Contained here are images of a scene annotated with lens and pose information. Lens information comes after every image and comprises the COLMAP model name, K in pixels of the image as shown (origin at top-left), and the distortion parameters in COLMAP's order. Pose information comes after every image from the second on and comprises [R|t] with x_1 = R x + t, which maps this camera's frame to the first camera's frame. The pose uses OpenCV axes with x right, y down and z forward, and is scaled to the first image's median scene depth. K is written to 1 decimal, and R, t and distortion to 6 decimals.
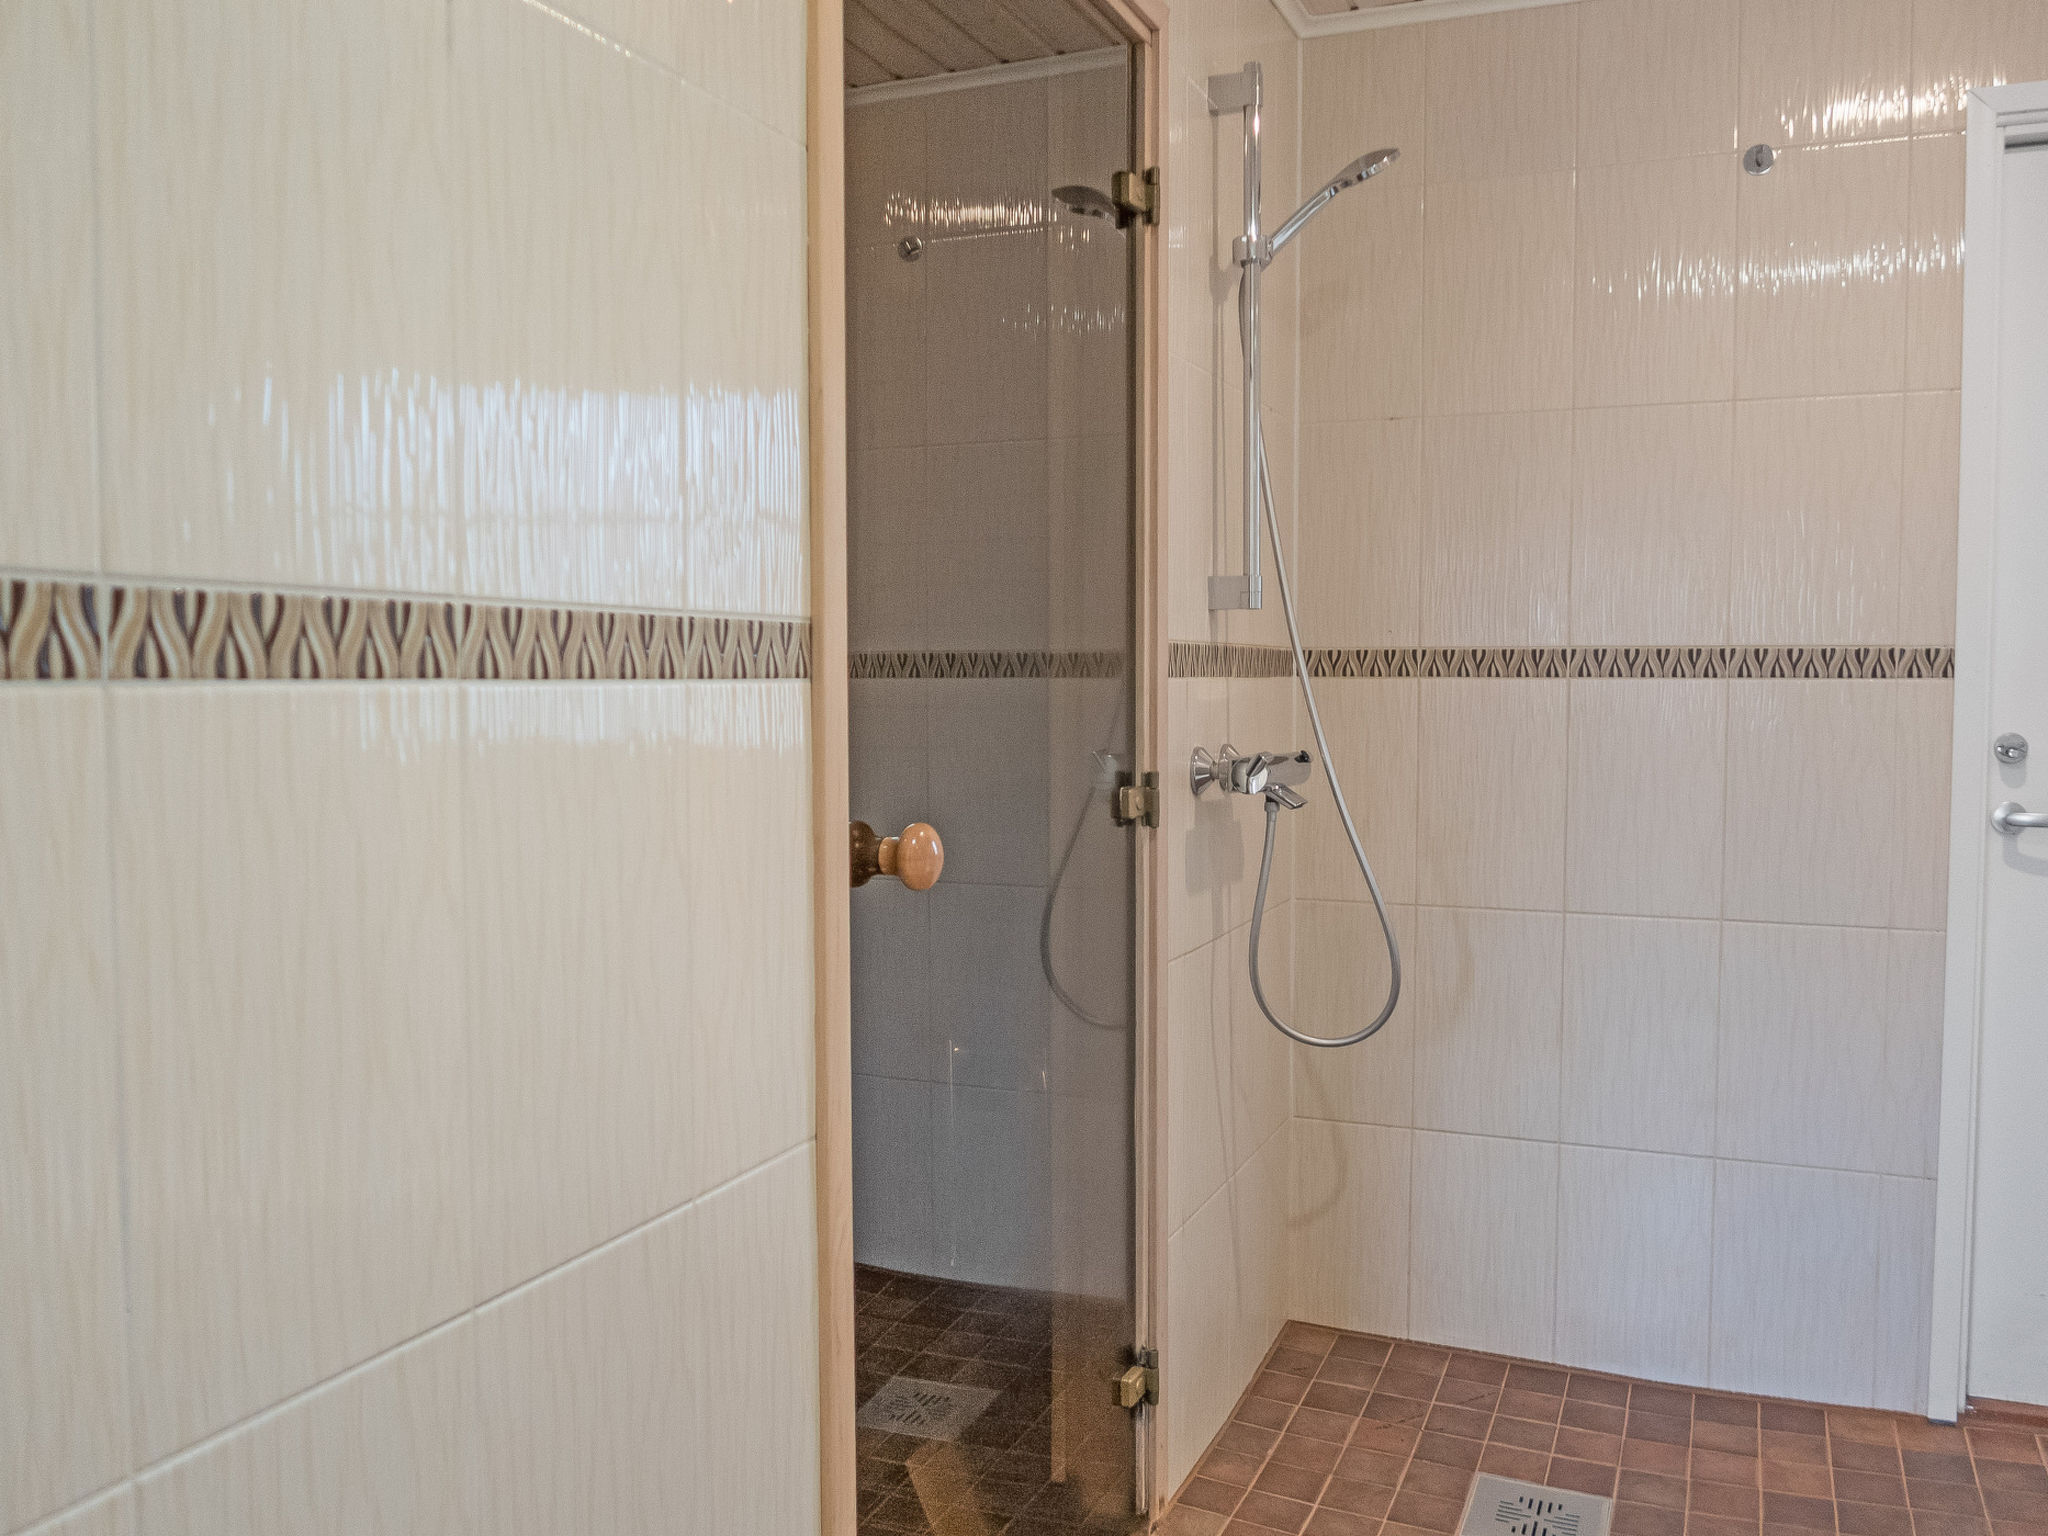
lens RADIAL K [[1709.5, 0, 1024.0], [0, 1709.5, 768.0], [0, 0, 1]] dist [-0.029747, 0.007730]
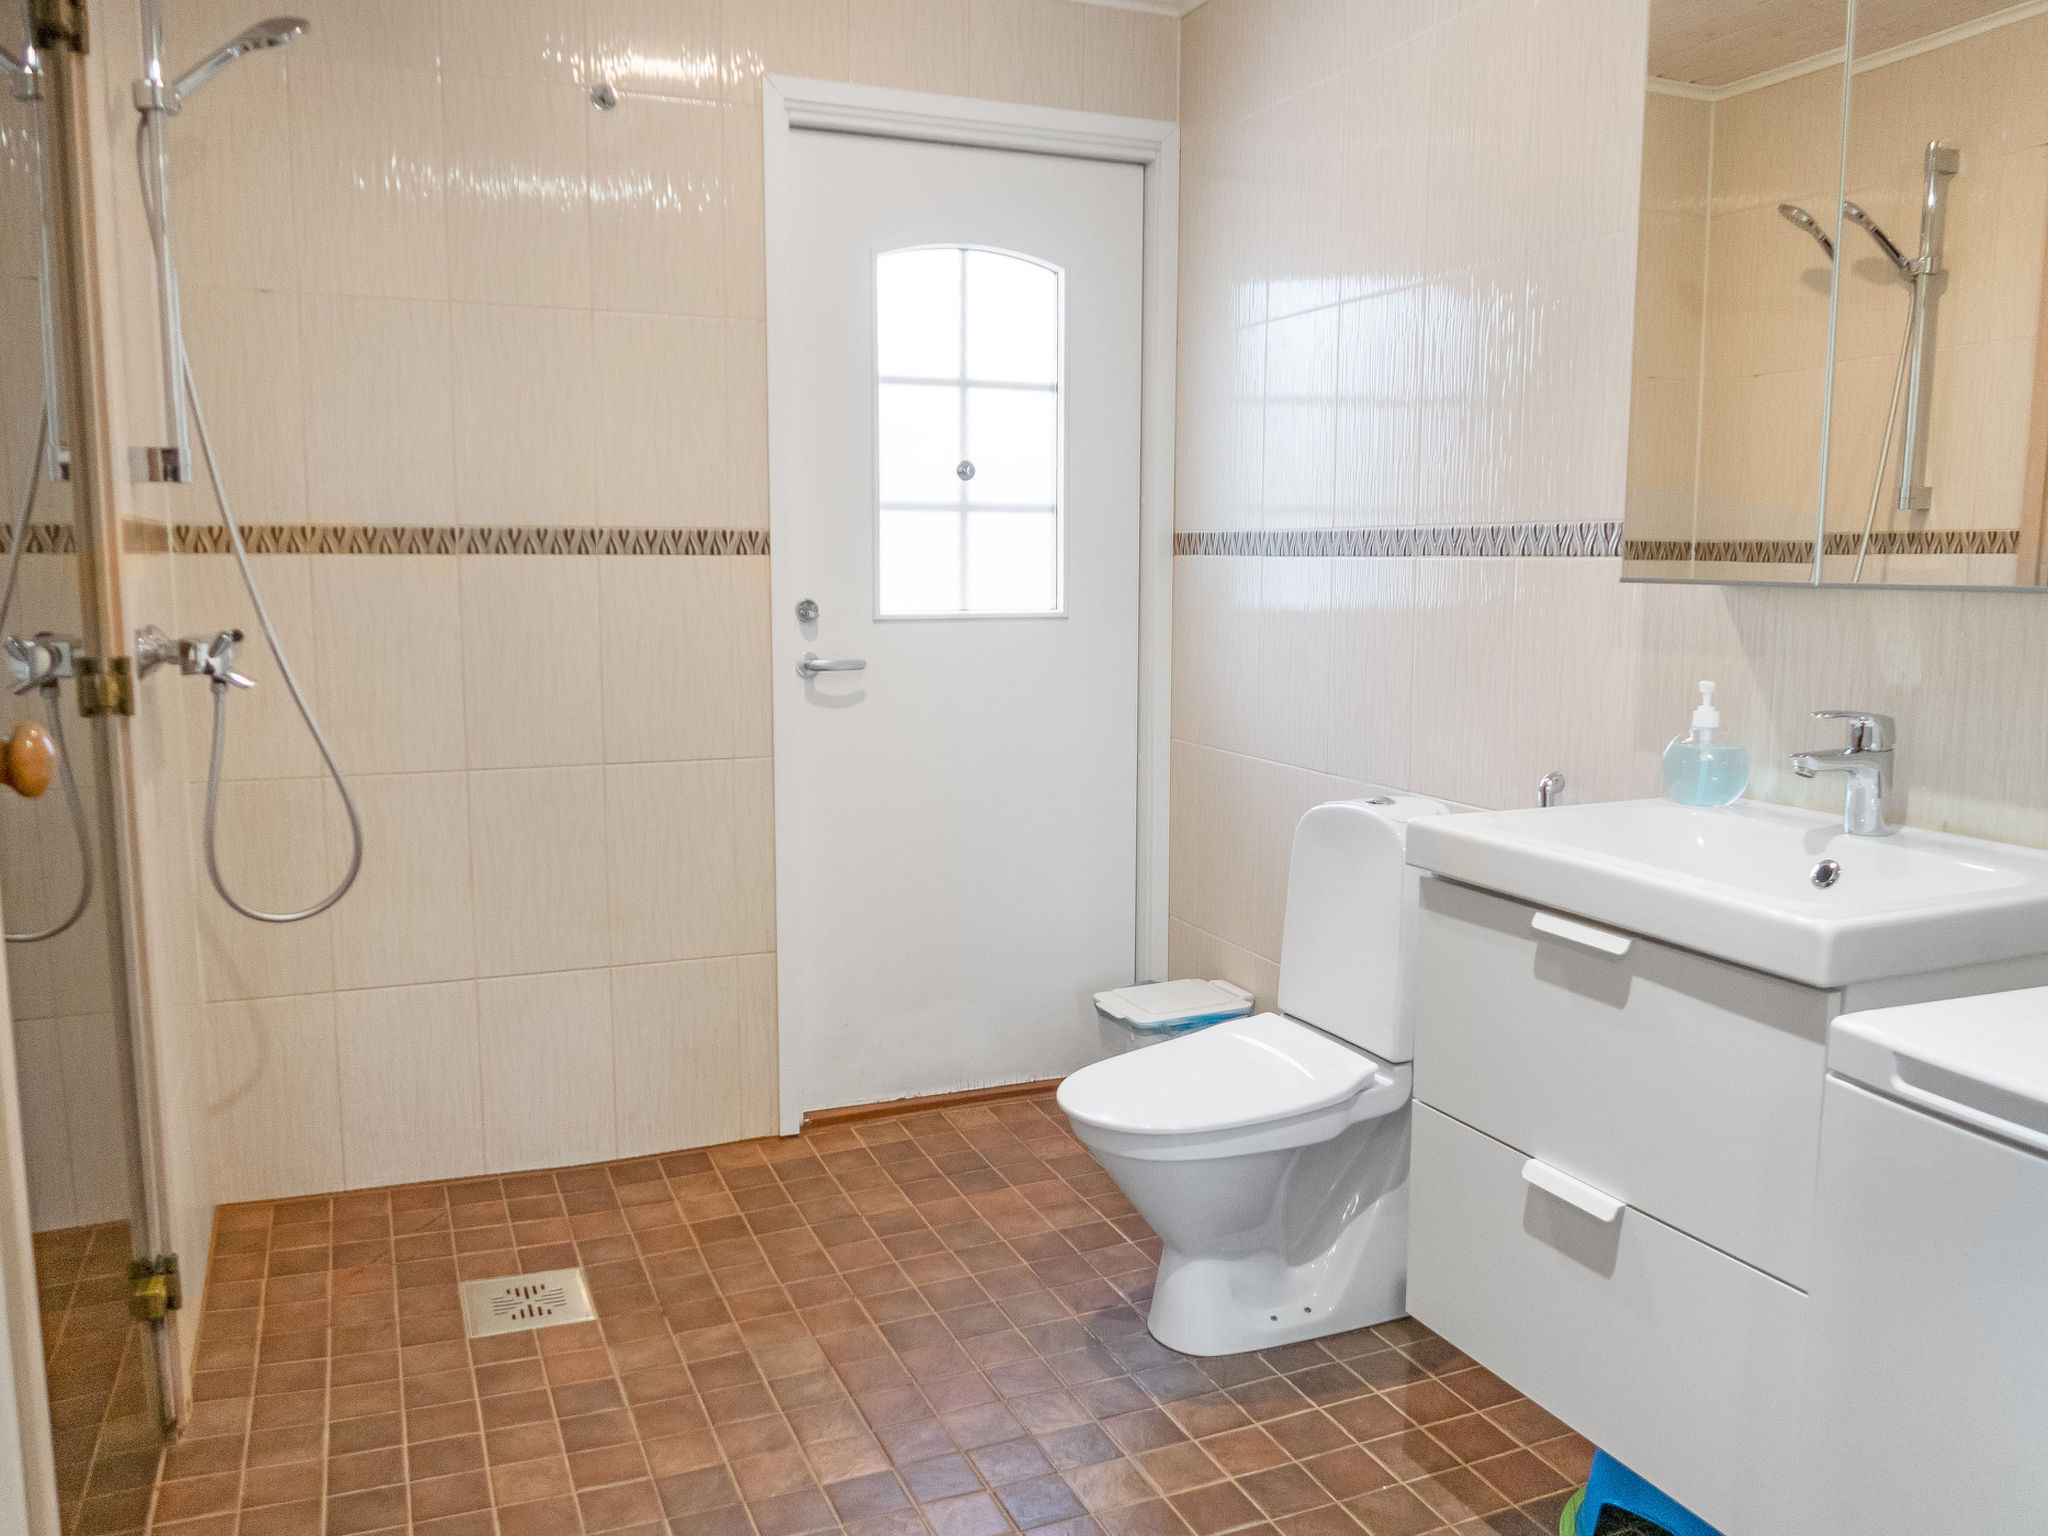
lens RADIAL K [[1597.4, 0, 1024.0], [0, 1597.4, 768.0], [0, 0, 1]] dist [-0.031871, 0.014005]
pose [[0.701336, -0.091286, 0.706962, -0.167613], [0.033969, 0.994920, 0.094769, -0.001801], [-0.712021, -0.042450, 0.700874, 0.032587]]
